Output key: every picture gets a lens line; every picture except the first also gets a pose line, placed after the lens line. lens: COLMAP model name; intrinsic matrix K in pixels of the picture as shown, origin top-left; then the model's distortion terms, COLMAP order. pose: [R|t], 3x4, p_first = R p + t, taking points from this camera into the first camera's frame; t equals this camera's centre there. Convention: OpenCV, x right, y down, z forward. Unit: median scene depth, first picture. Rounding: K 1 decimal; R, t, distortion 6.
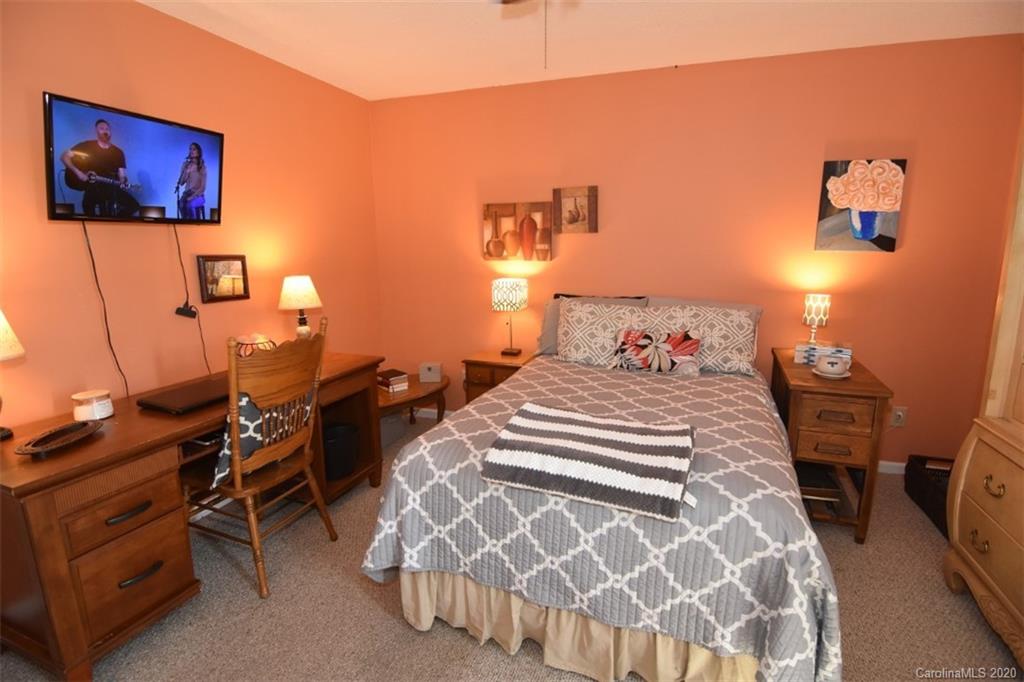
lens RADIAL K [[490.6, 0, 518.1], [0, 490.6, 341.2], [0, 0, 1]] dist [-0.006549, -0.010564]
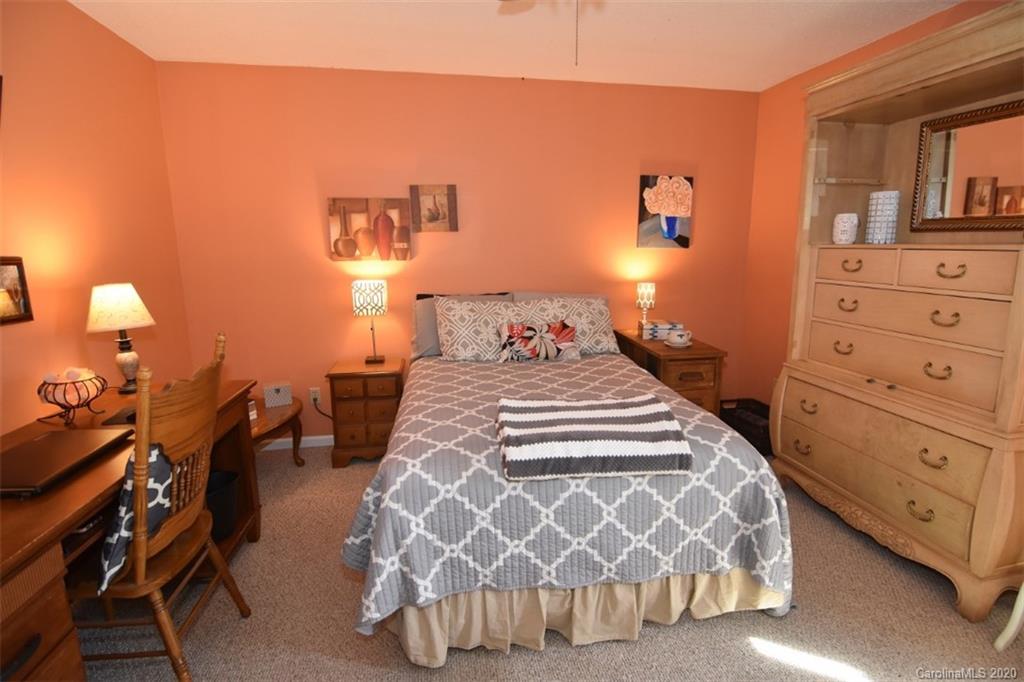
lens RADIAL K [[490.6, 0, 518.4], [0, 490.6, 341.0], [0, 0, 1]] dist [-0.006549, -0.010564]
pose [[0.871110, -0.093590, 0.482087, -0.377615], [0.098138, 0.995047, 0.015841, -0.002196], [-0.481182, 0.033512, 0.875980, 0.106567]]
